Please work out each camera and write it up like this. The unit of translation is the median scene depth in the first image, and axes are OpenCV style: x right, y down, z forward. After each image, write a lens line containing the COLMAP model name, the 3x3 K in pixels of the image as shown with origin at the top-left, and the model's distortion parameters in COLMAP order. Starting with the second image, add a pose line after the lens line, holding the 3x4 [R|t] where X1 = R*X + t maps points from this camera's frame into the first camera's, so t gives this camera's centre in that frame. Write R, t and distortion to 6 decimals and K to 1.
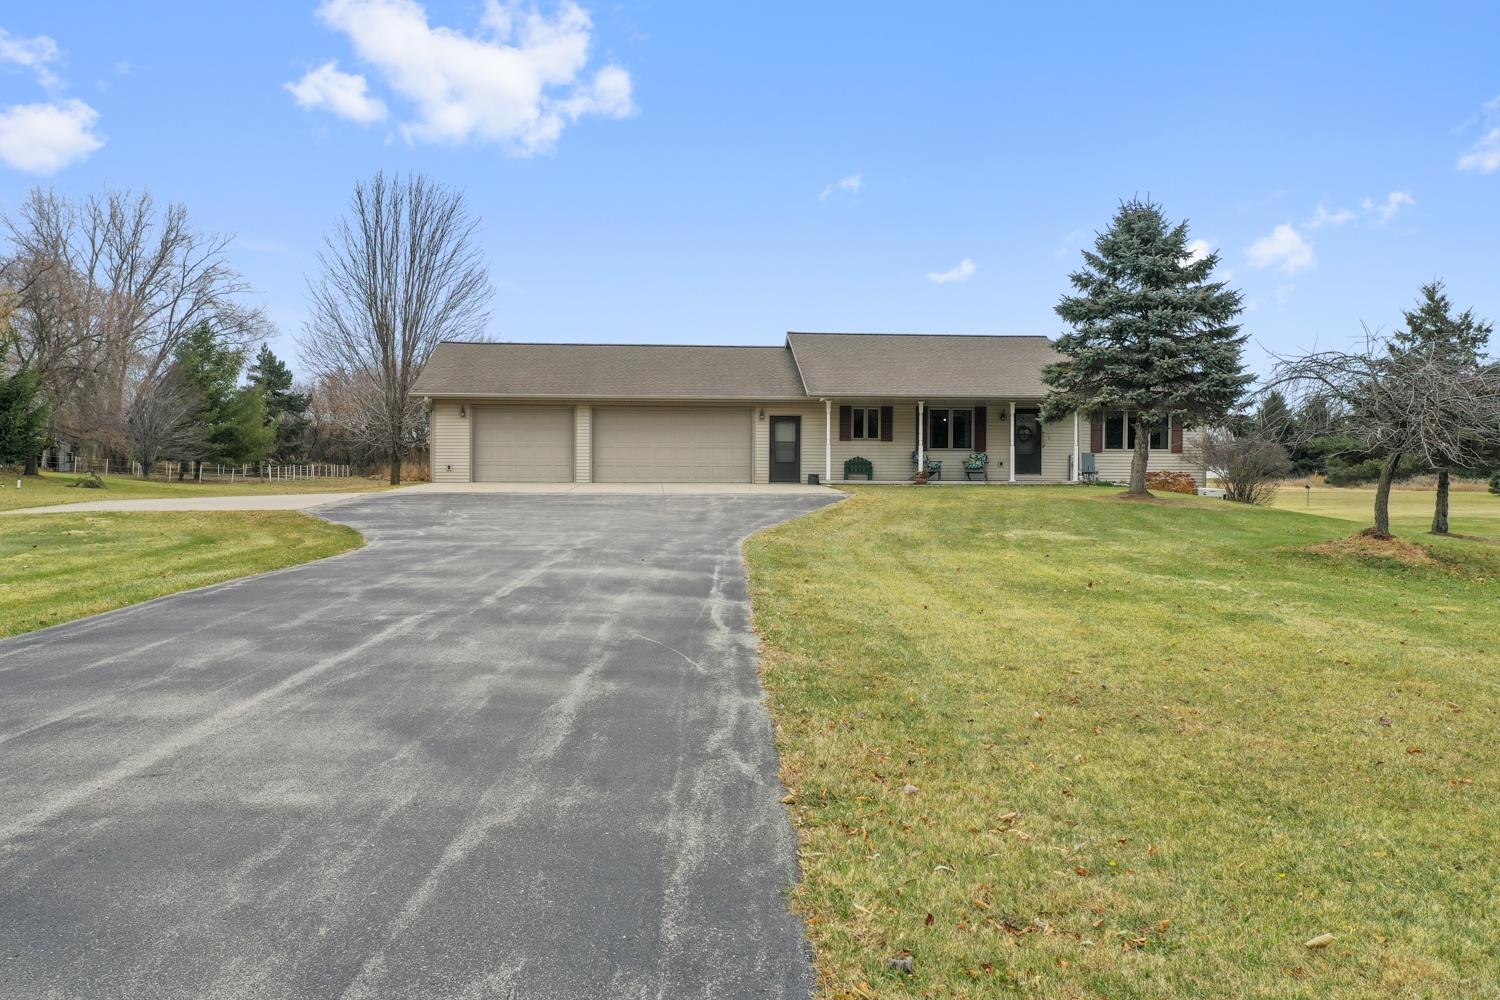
lens RADIAL K [[1211.1, 0, 755.5], [0, 1211.1, 500.8], [0, 0, 1]] dist [0.009340, 0.004066]
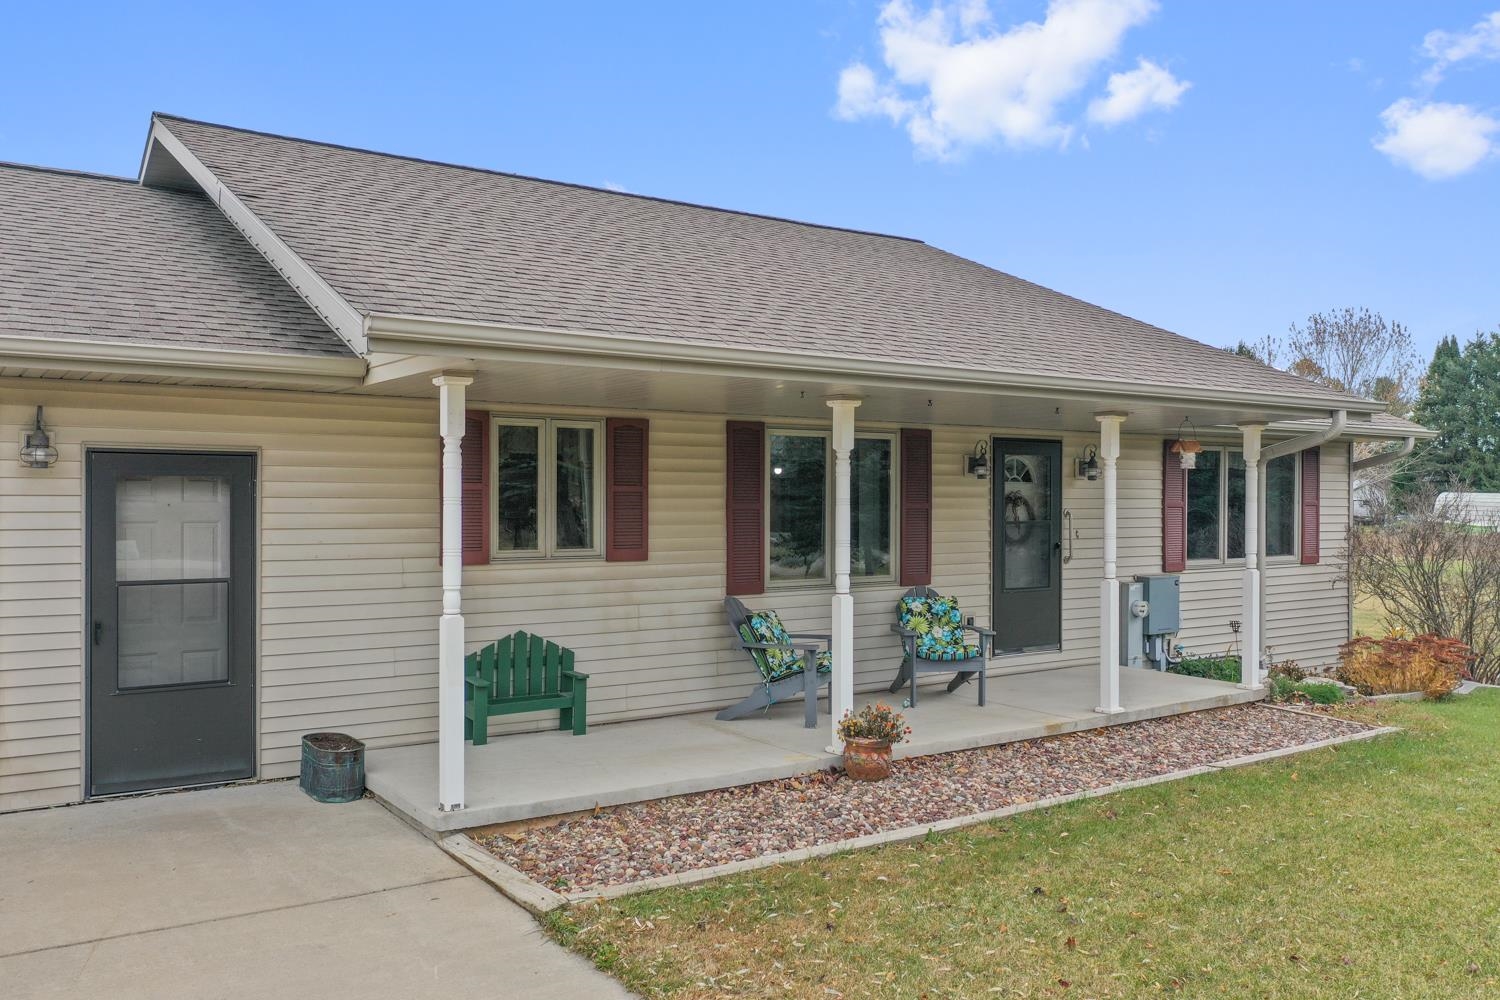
lens RADIAL K [[1211.1, 0, 746.9], [0, 1211.1, 495.9], [0, 0, 1]] dist [0.009340, 0.004066]
pose [[0.863315, -0.003052, 0.504657, 0.005161], [0.017023, 0.999589, -0.023076, -0.056311], [-0.504379, 0.028513, 0.863012, 0.780096]]
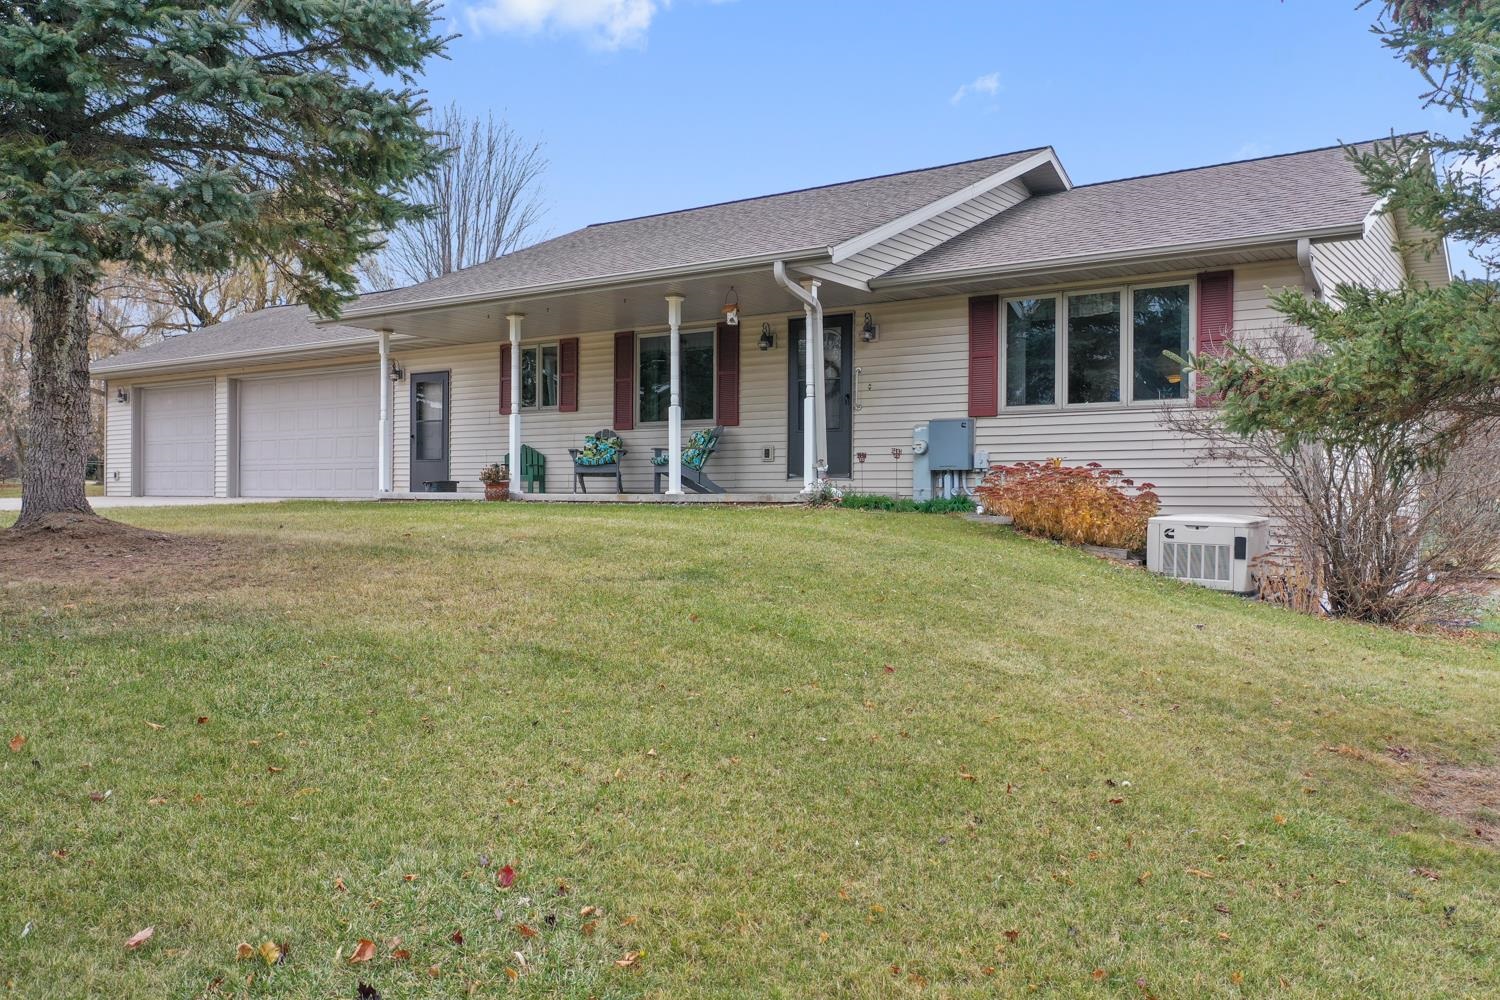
lens RADIAL K [[1211.1, 0, 746.6], [0, 1211.1, 496.2], [0, 0, 1]] dist [0.009340, 0.004066]
pose [[0.763211, -0.000144, -0.646149, 0.475563], [-0.009225, 0.999896, -0.011119, -0.010612], [0.646083, 0.014447, 0.763130, 0.682323]]
